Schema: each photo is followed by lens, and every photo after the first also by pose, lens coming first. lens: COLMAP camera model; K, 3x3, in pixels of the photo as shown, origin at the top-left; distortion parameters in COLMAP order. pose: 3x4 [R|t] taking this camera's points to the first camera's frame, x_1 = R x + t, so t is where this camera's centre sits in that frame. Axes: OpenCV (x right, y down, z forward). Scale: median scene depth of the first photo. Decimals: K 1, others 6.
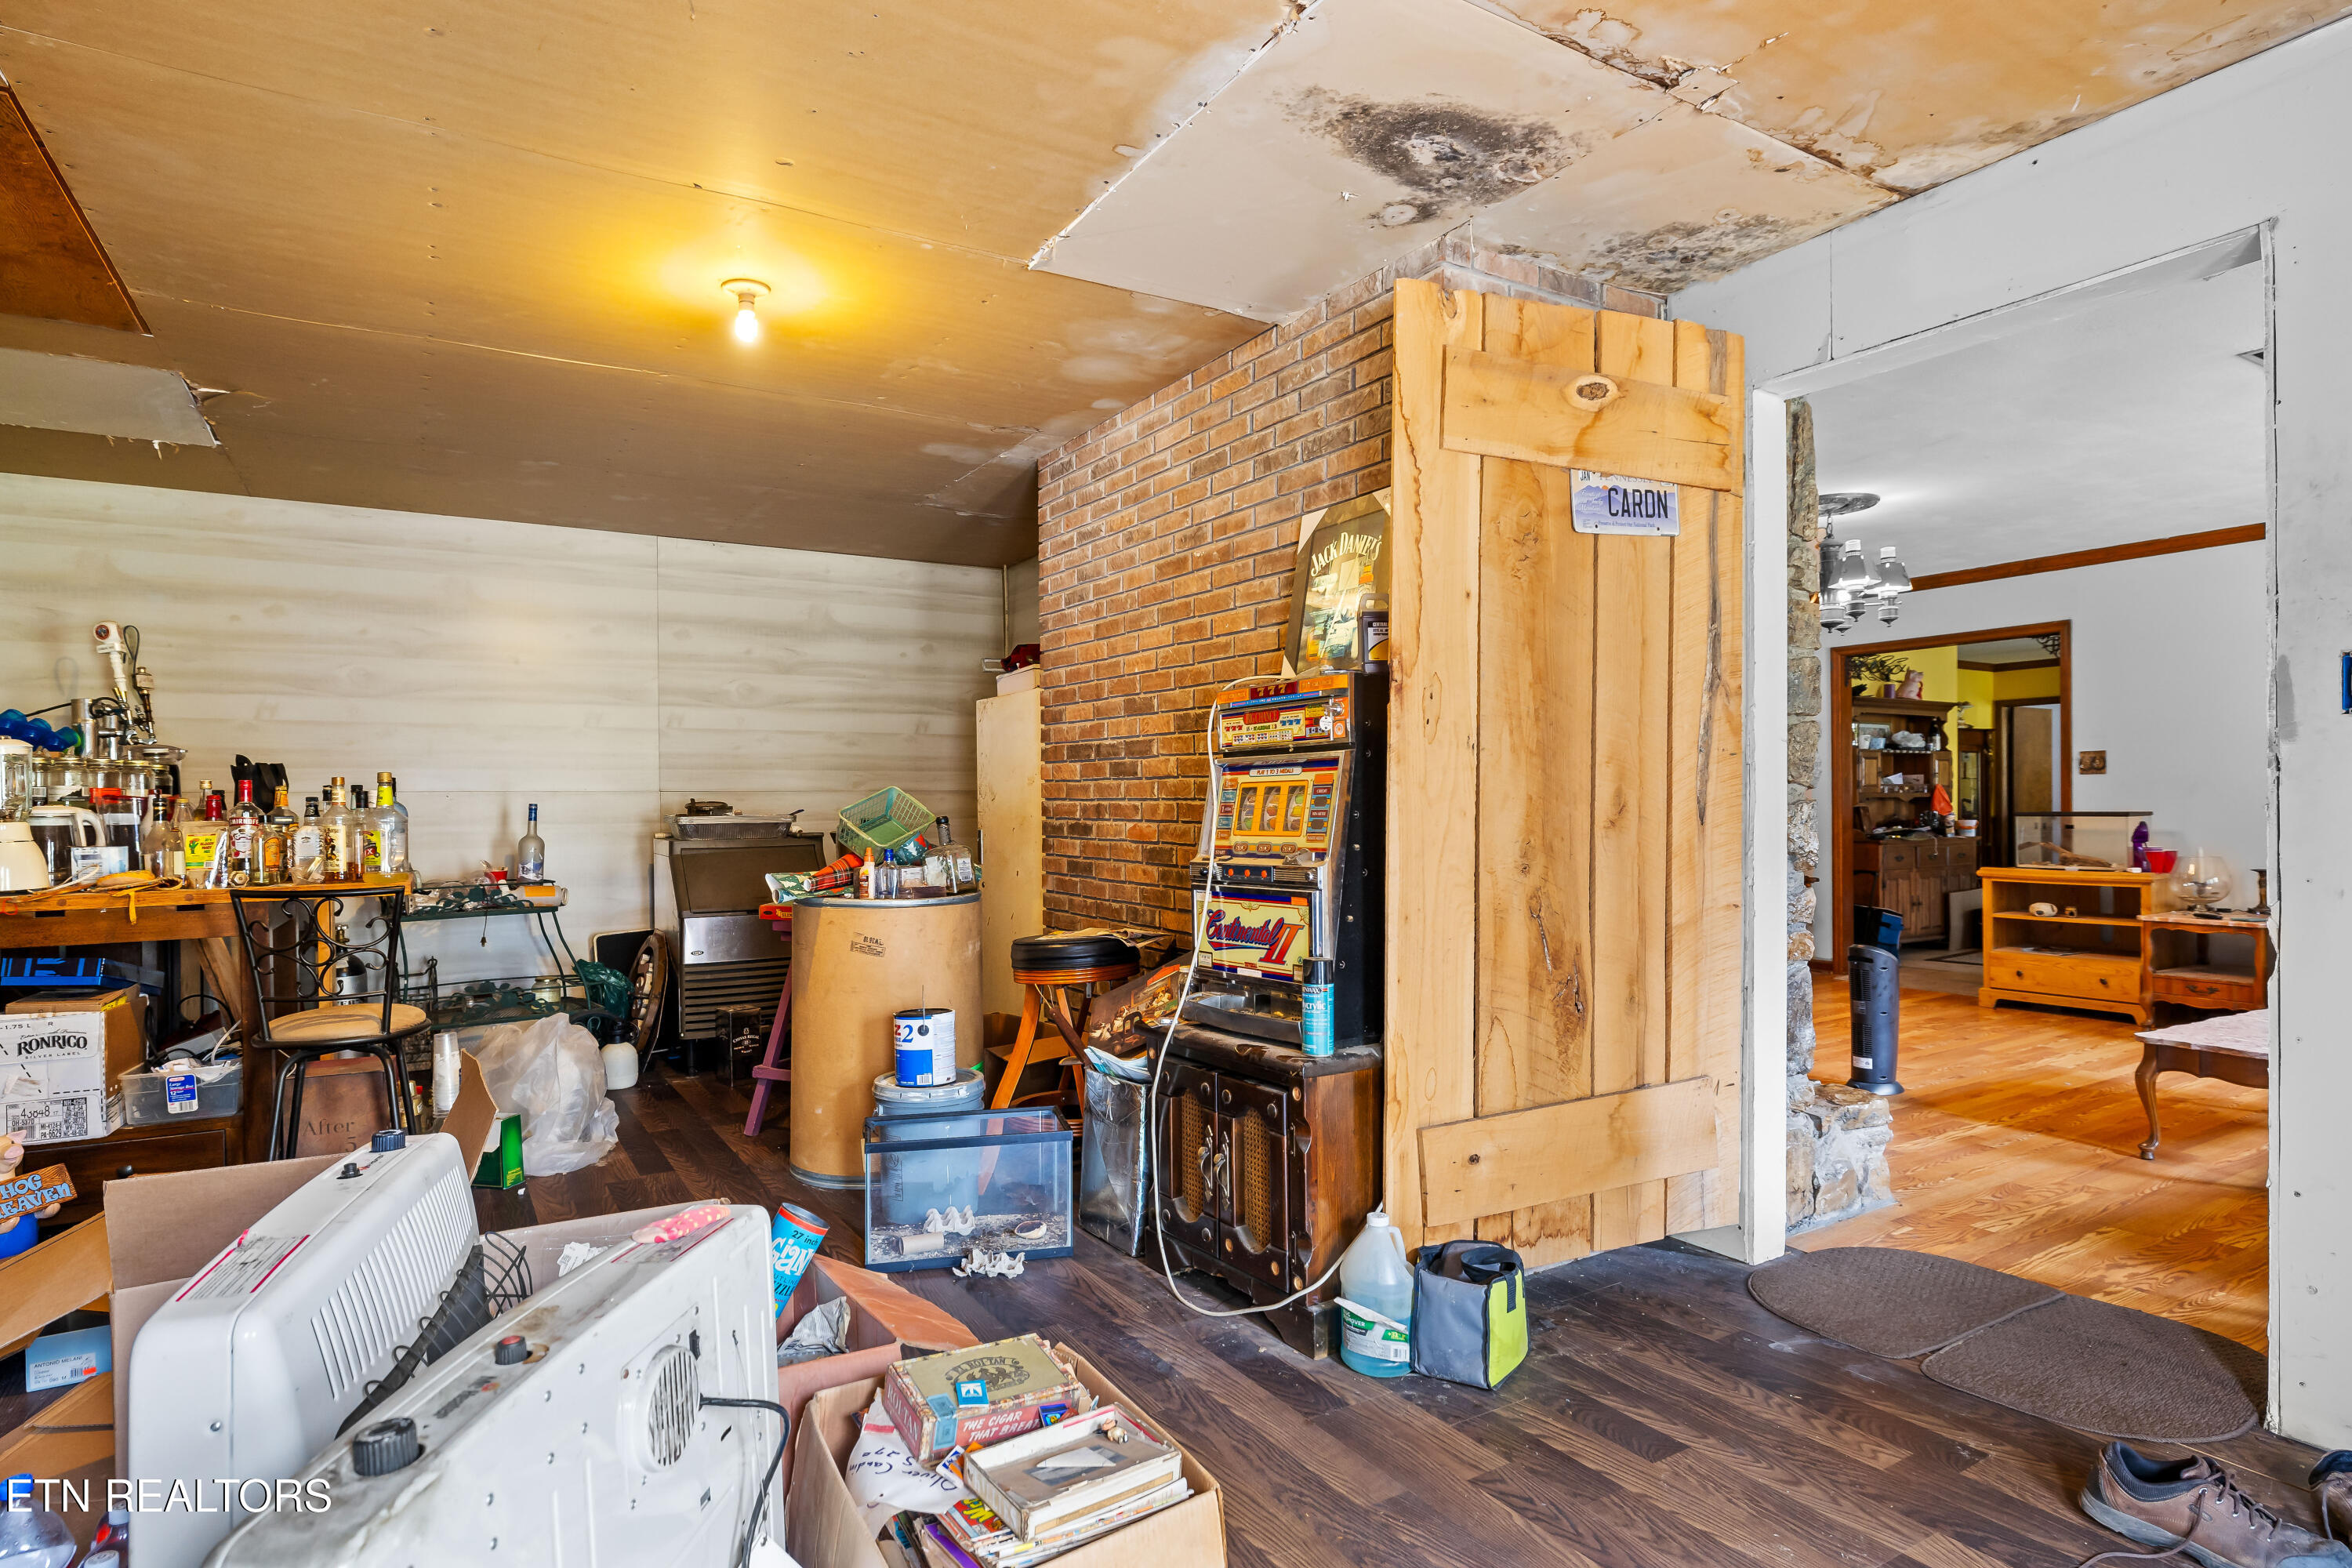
lens RADIAL K [[1230.4, 0, 1184.2], [0, 1230.4, 804.4], [0, 0, 1]] dist [-0.004050, 0.000537]
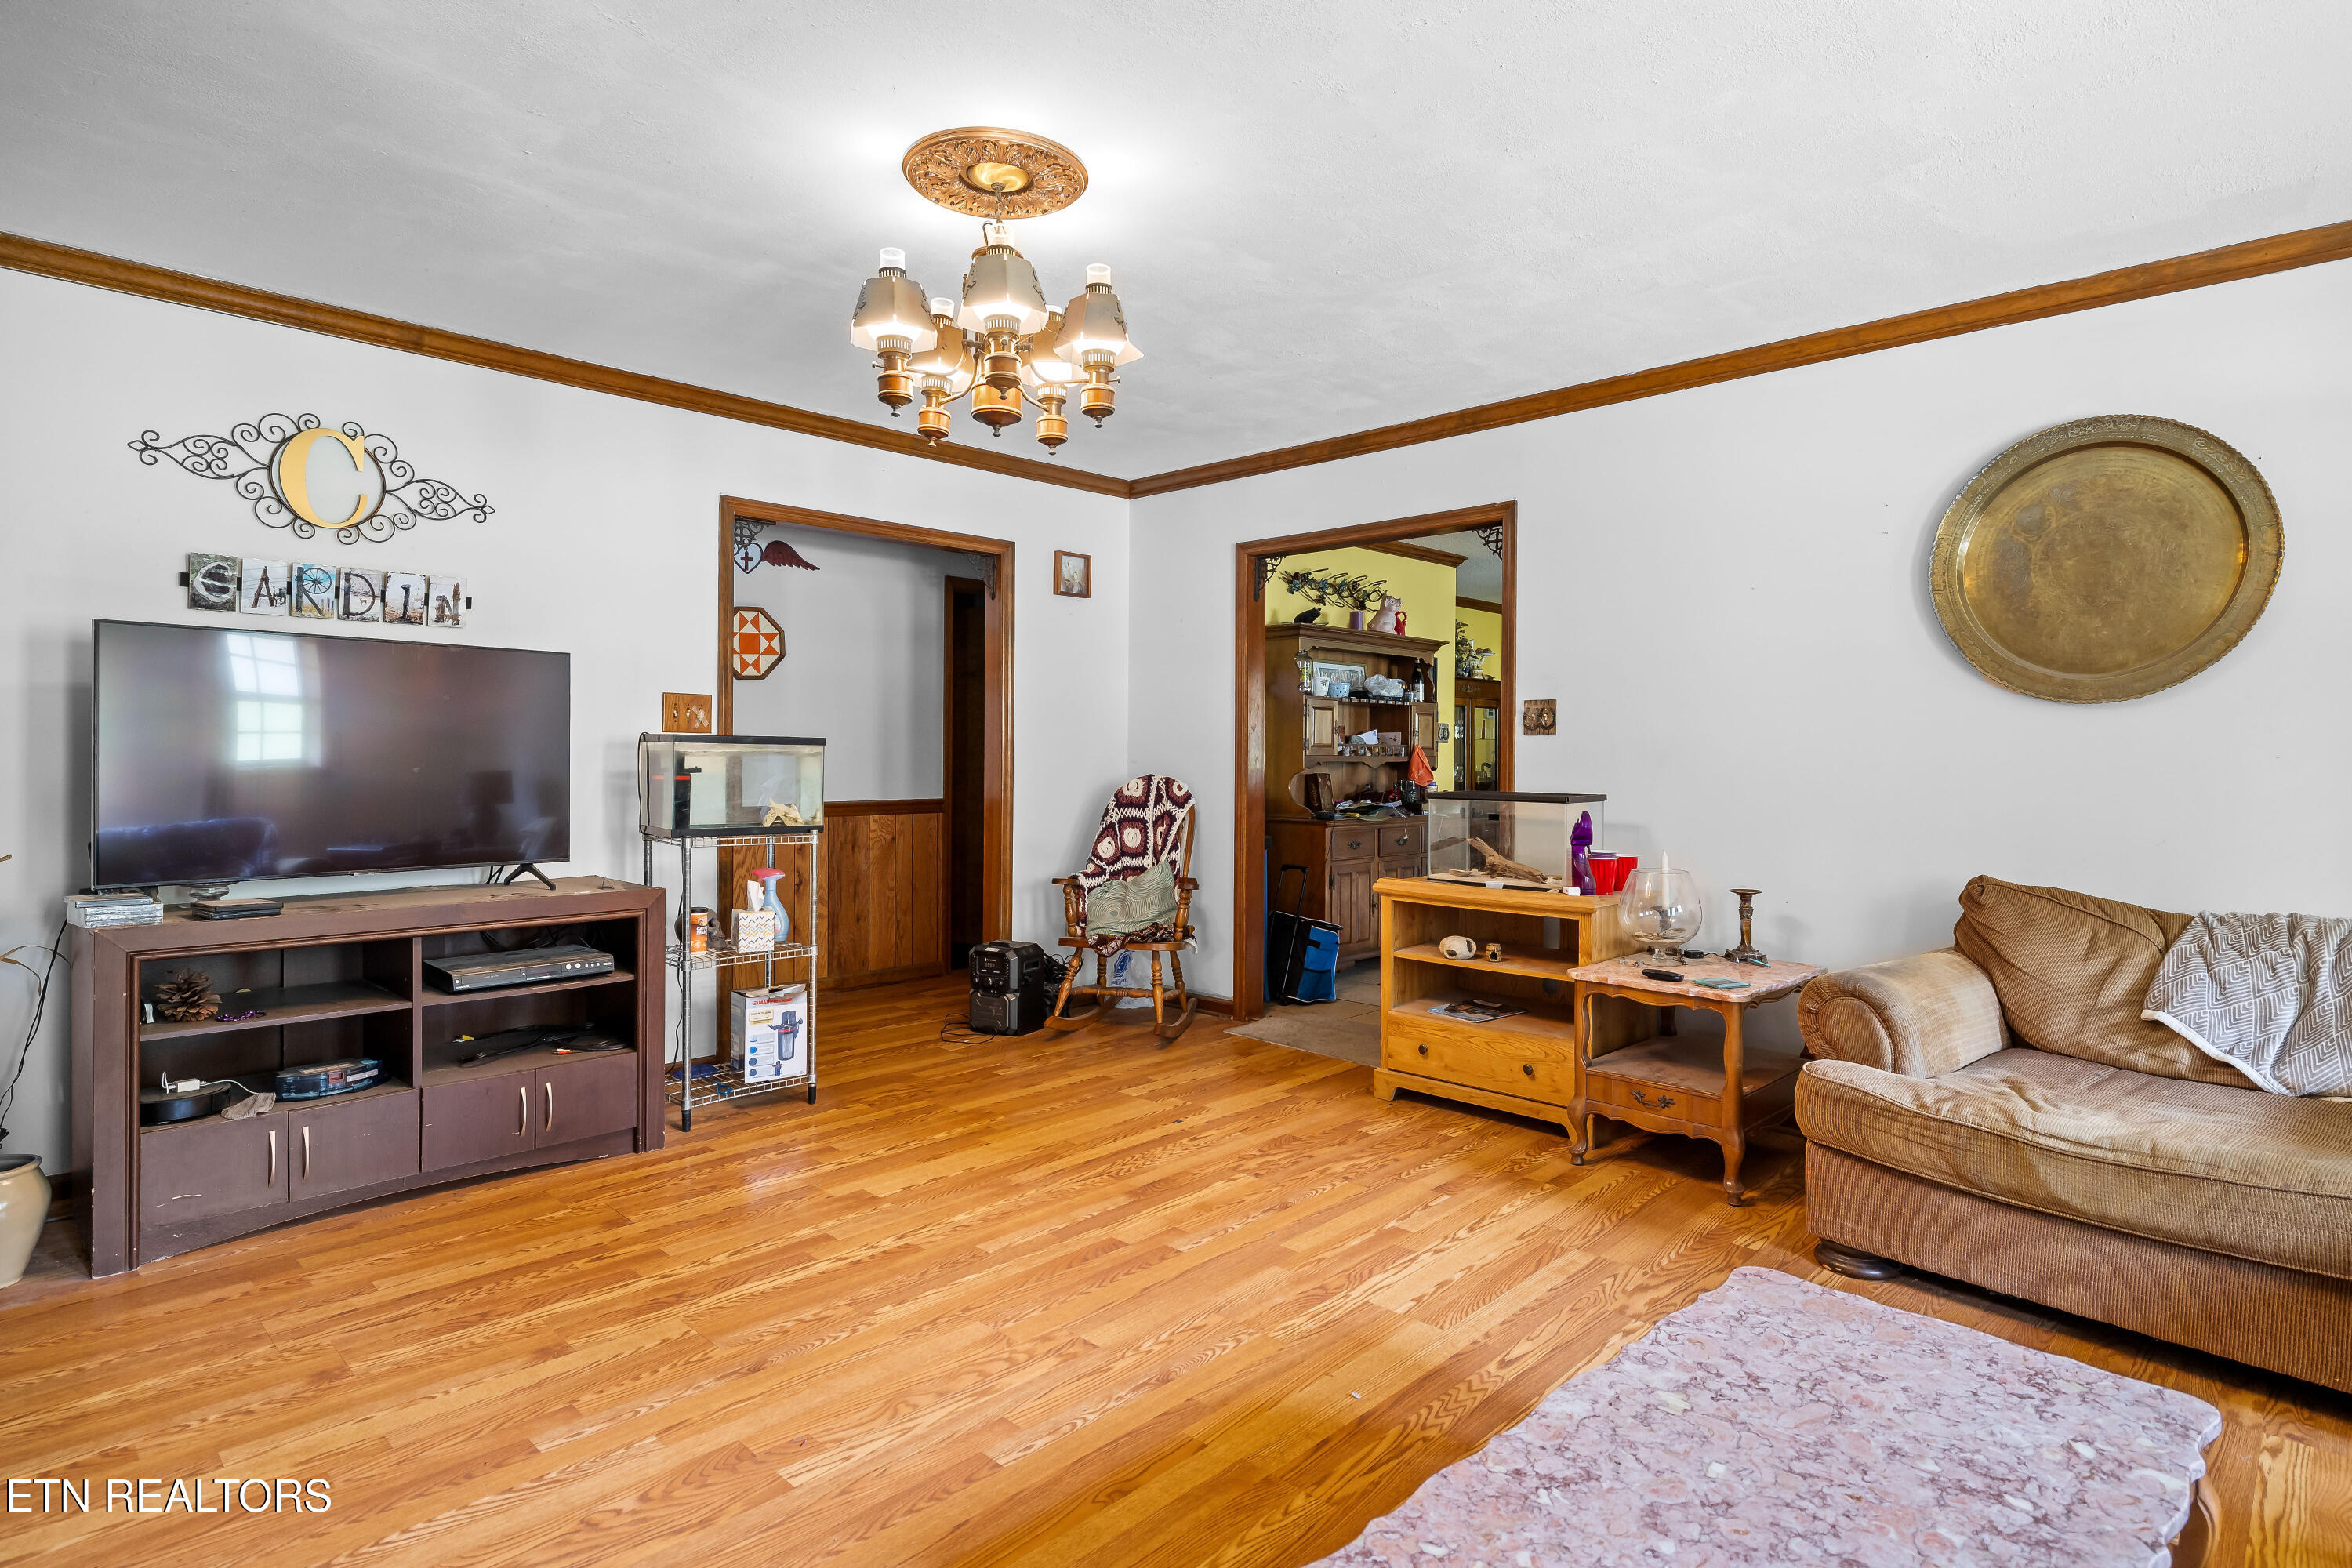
lens RADIAL K [[1230.4, 0, 1198.9], [0, 1230.4, 762.3], [0, 0, 1]] dist [-0.004050, 0.000537]
pose [[0.963561, 0.012099, 0.267215, 0.387979], [-0.013840, 0.999893, 0.004631, -0.010388], [-0.267130, -0.008161, 0.963626, 0.412595]]
